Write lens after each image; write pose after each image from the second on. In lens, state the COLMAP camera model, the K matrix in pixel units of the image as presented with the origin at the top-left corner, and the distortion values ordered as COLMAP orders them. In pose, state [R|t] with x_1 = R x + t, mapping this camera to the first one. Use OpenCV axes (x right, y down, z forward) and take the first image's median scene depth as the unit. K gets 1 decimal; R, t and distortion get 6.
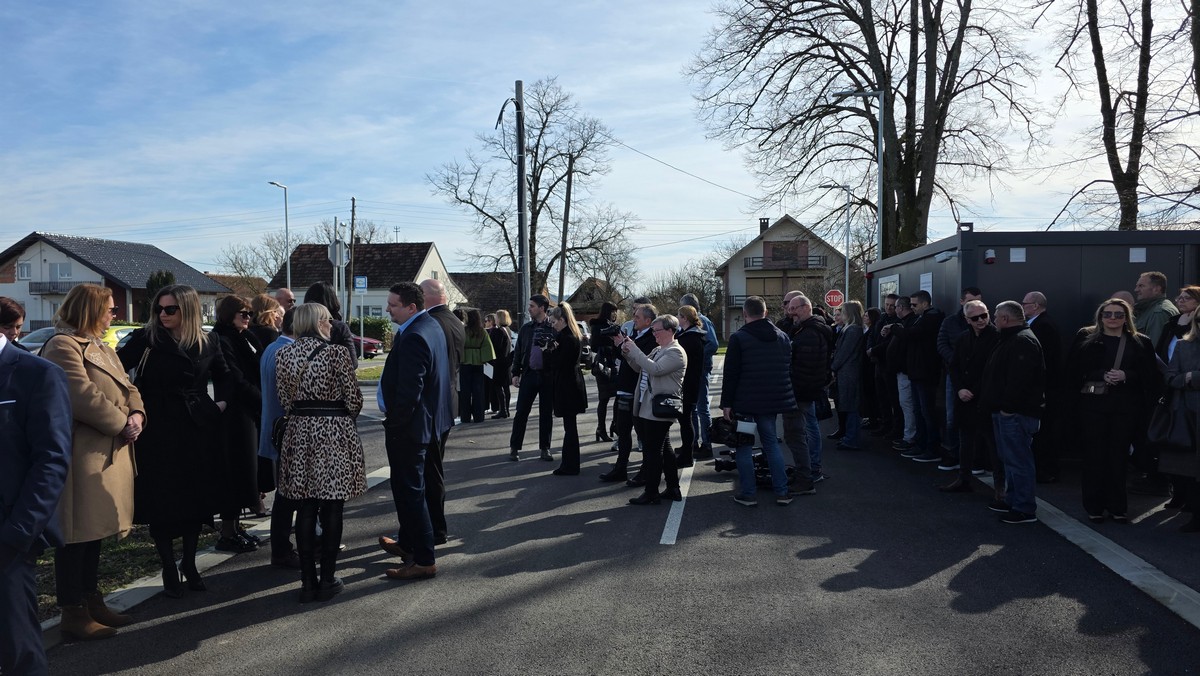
lens RADIAL K [[796.6, 0, 602.6], [0, 796.6, 330.2], [0, 0, 1]] dist [0.065393, -0.069164]
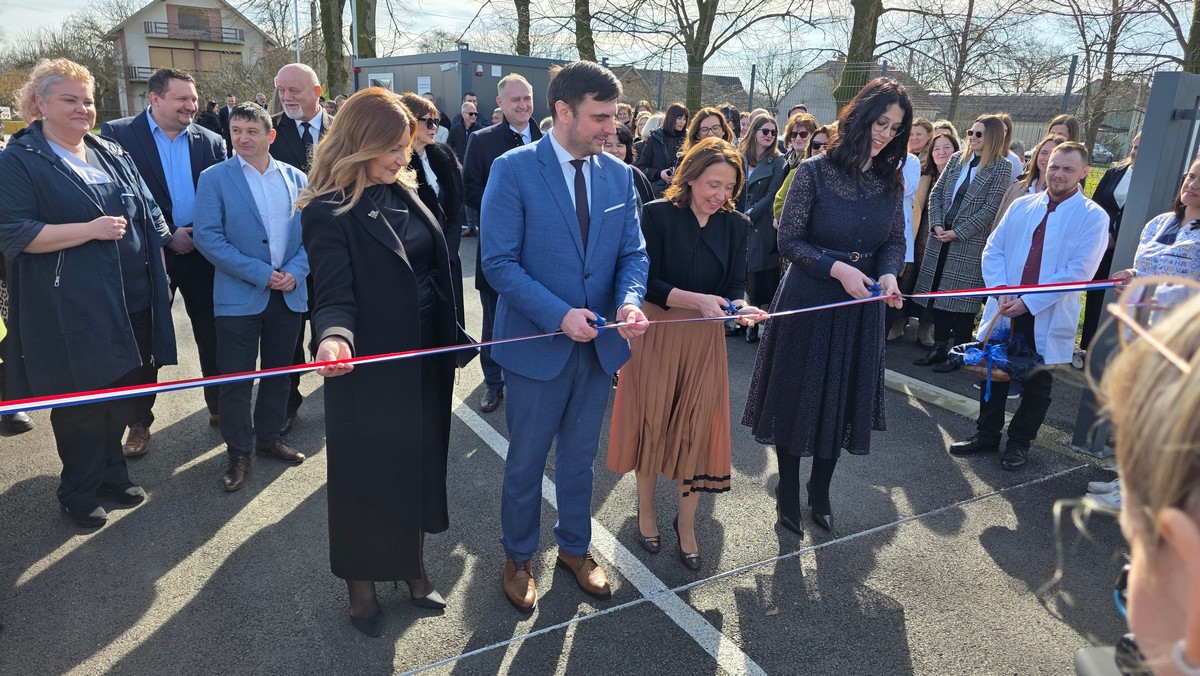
lens RADIAL K [[796.6, 0, 607.9], [0, 796.6, 336.2], [0, 0, 1]] dist [0.065393, -0.069164]
pose [[0.761189, -0.138035, 0.633670, -0.079424], [-0.035486, 0.966758, 0.253220, -0.001475], [-0.647558, -0.215235, 0.730987, -0.071238]]
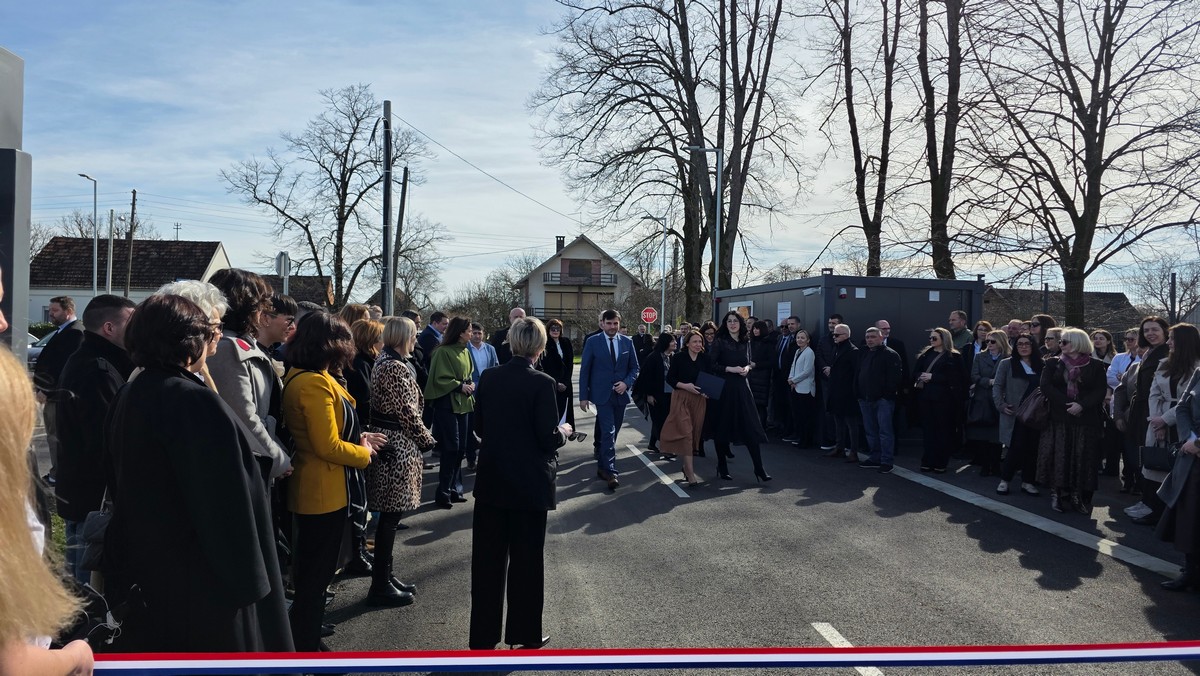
lens RADIAL K [[796.6, 0, 607.8], [0, 796.6, 324.6], [0, 0, 1]] dist [0.065393, -0.069164]
pose [[0.957045, 0.023521, 0.288982, -0.083575], [-0.017714, 0.999585, -0.022695, 0.000726], [-0.289396, 0.016602, 0.957065, -0.058137]]
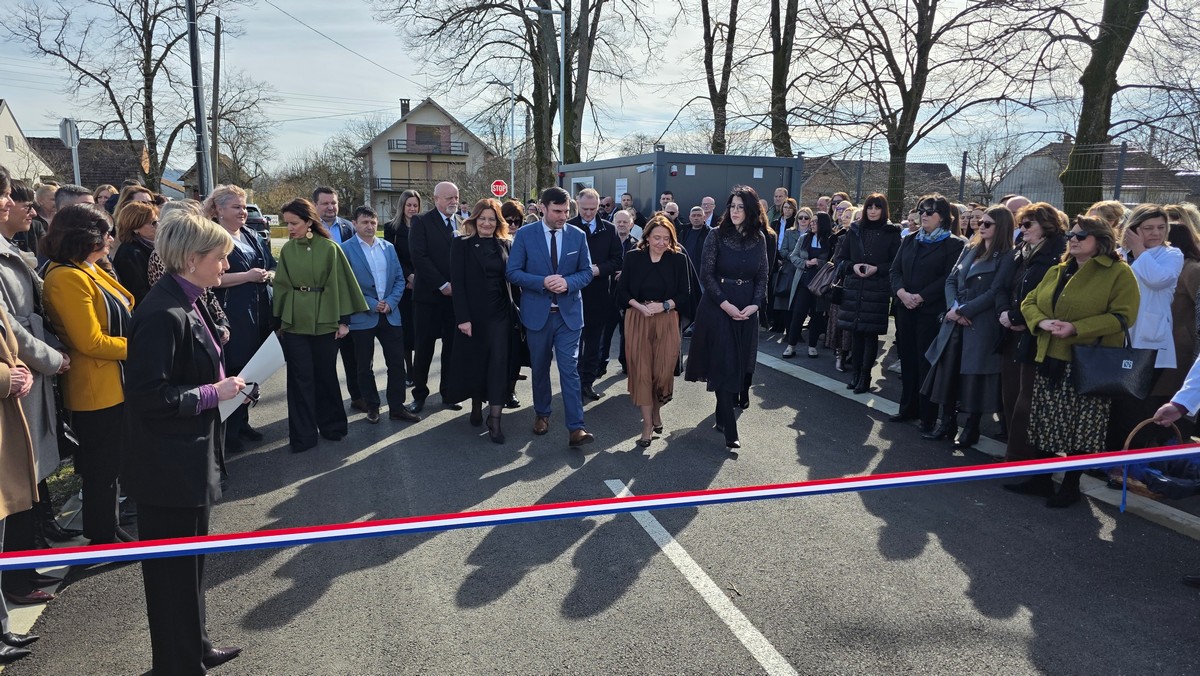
lens RADIAL K [[796.6, 0, 601.6], [0, 796.6, 341.3], [0, 0, 1]] dist [0.065393, -0.069164]
pose [[0.895396, -0.058930, 0.441354, -0.075573], [-0.011732, 0.987737, 0.155684, -0.002678], [-0.445116, -0.144577, 0.883725, -0.066681]]
